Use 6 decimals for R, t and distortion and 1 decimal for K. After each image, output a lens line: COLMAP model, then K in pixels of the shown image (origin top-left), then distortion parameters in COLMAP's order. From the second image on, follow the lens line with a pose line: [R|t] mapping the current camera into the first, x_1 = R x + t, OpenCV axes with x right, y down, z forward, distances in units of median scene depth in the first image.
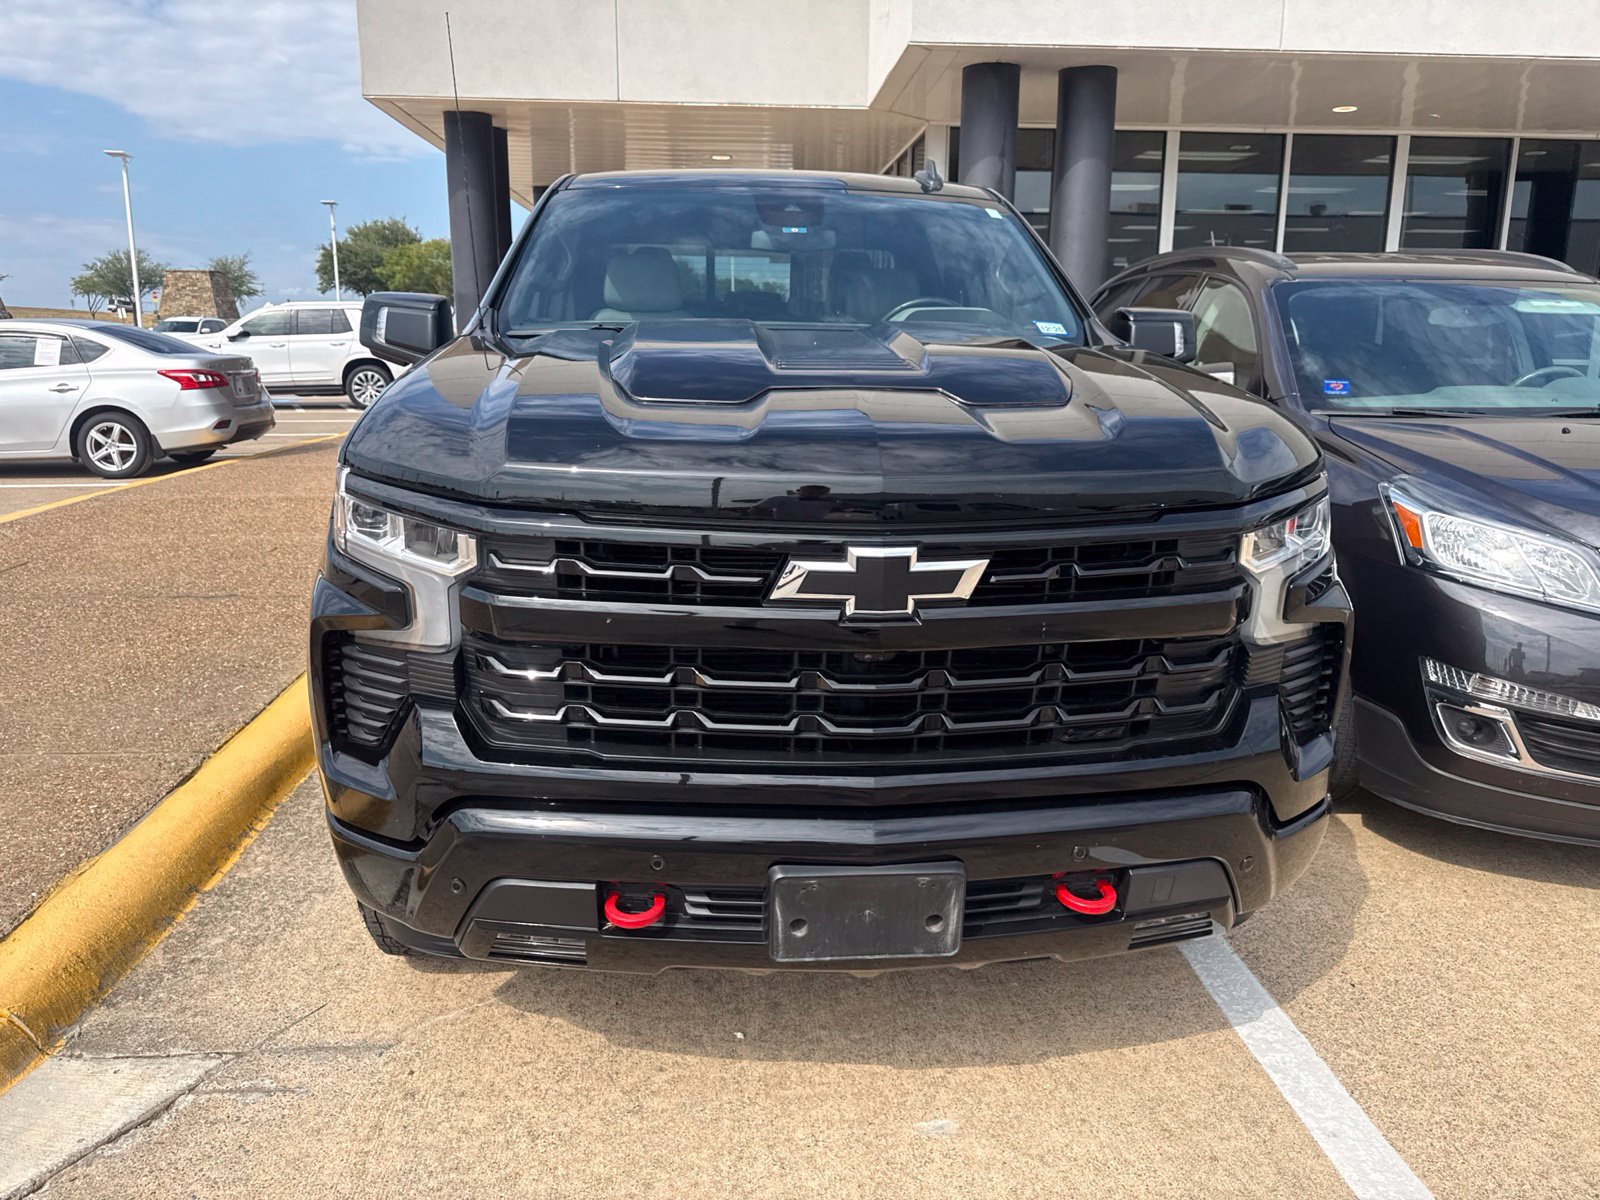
lens RADIAL K [[1141.7, 0, 795.3], [0, 1141.7, 579.6], [0, 0, 1]] dist [0.008224, -0.010226]
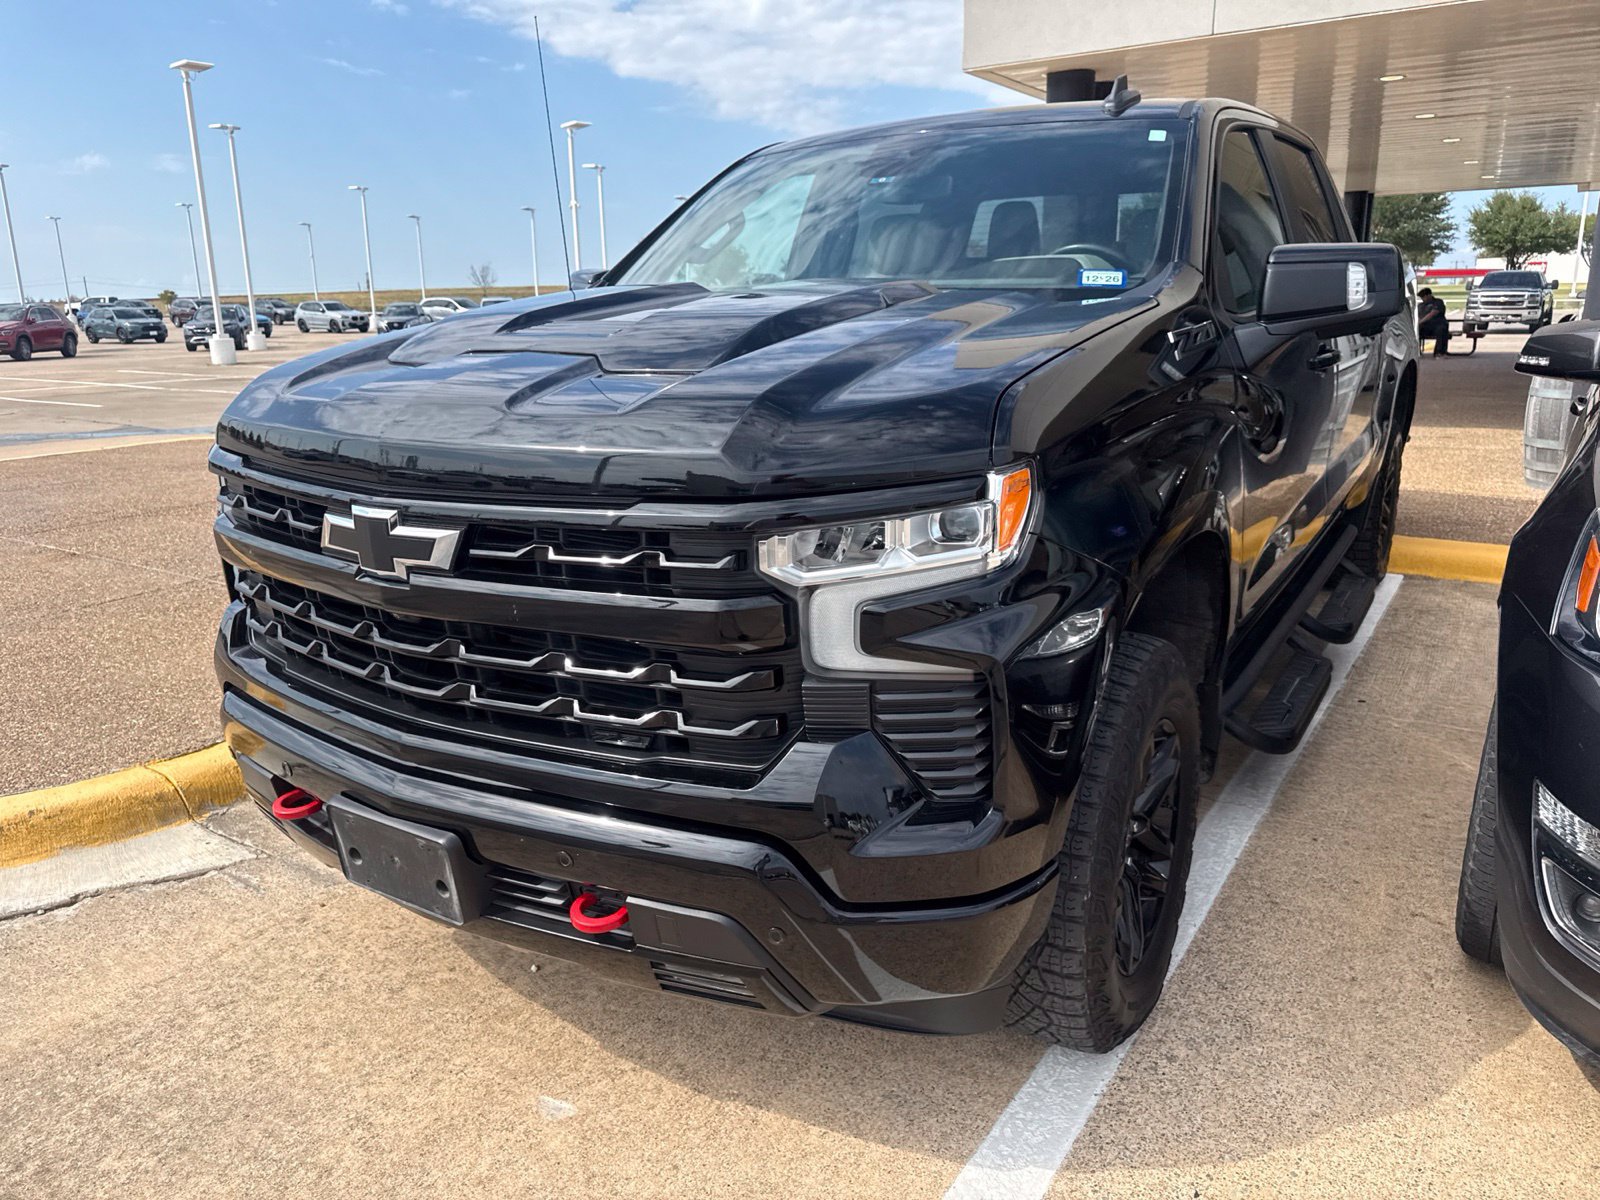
lens RADIAL K [[1147.2, 0, 796.0], [0, 1147.2, 587.5], [0, 0, 1]] dist [0.003924, -0.003842]
pose [[0.788029, 0.125779, -0.602653, 0.728795], [-0.103962, 0.992036, 0.071106, -0.051091], [0.606797, 0.006619, 0.794829, 0.295678]]
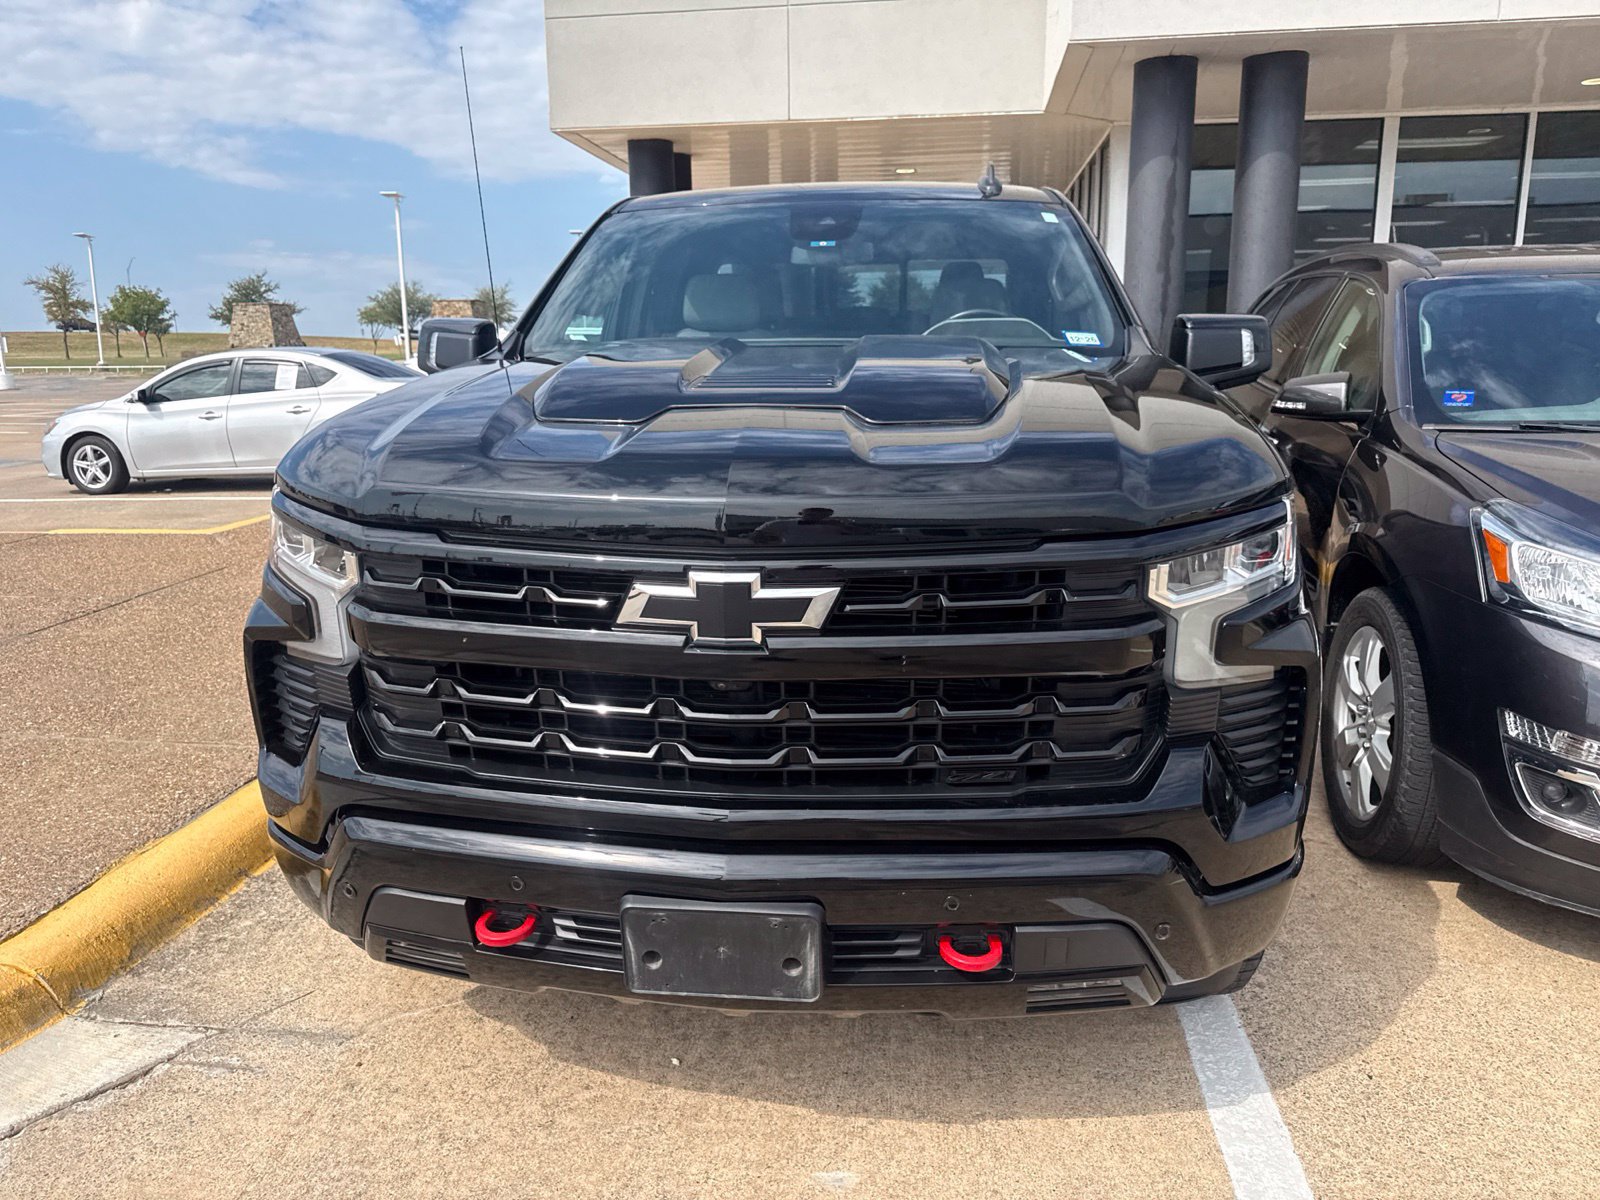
lens RADIAL K [[1146.1, 0, 795.5], [0, 1146.1, 593.5], [0, 0, 1]] dist [0.008143, -0.010208]
pose [[0.979570, 0.022935, -0.199791, 0.238914], [-0.023256, 0.999729, 0.000740, -0.009517], [0.199754, 0.003921, 0.979838, 0.044439]]
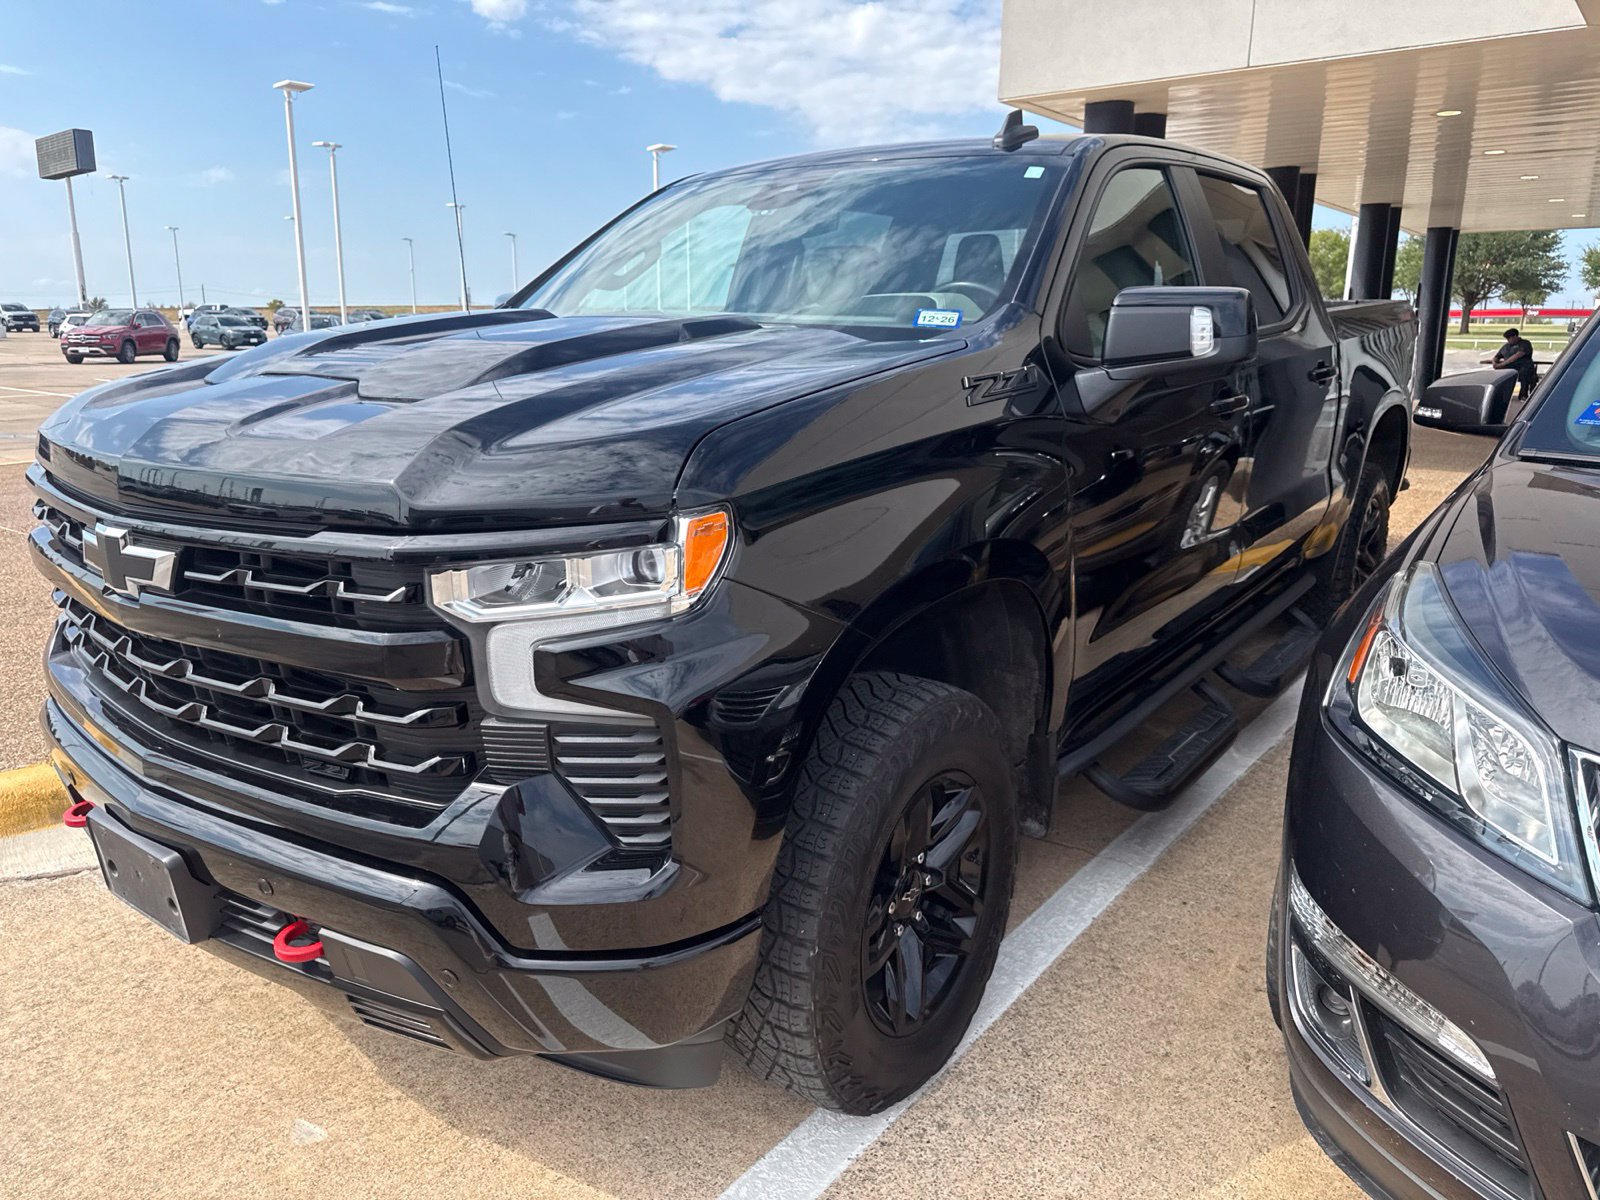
lens RADIAL K [[1146.8, 0, 799.6], [0, 1146.8, 586.1], [0, 0, 1]] dist [0.006201, -0.006243]
pose [[0.740113, 0.144680, -0.656735, 0.896227], [-0.140274, 0.988315, 0.059645, -0.090818], [0.657690, 0.047979, 0.751759, 0.452048]]
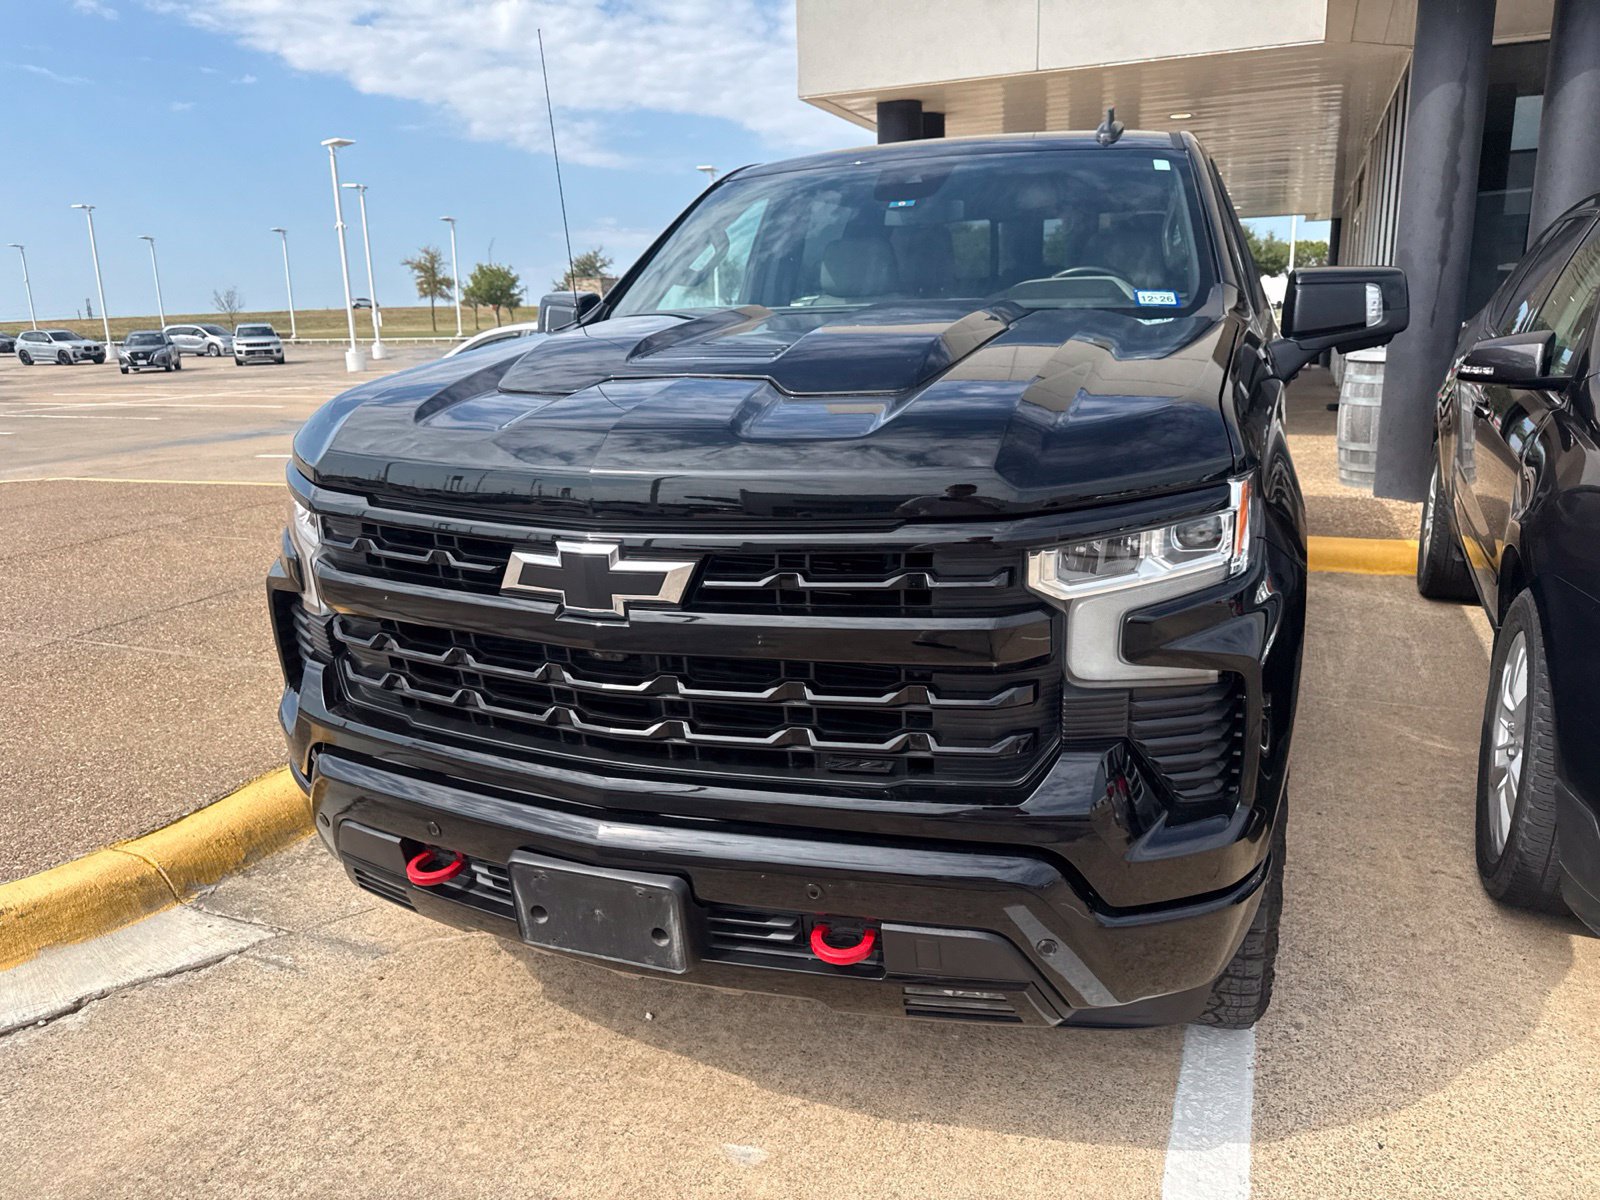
lens RADIAL K [[1145.0, 0, 795.7], [0, 1145.0, 599.6], [0, 0, 1]] dist [0.011558, -0.014389]
pose [[0.892225, 0.074997, -0.445321, 0.488529], [-0.060680, 0.997081, 0.046344, -0.026462], [0.447497, -0.014327, 0.894171, 0.147902]]
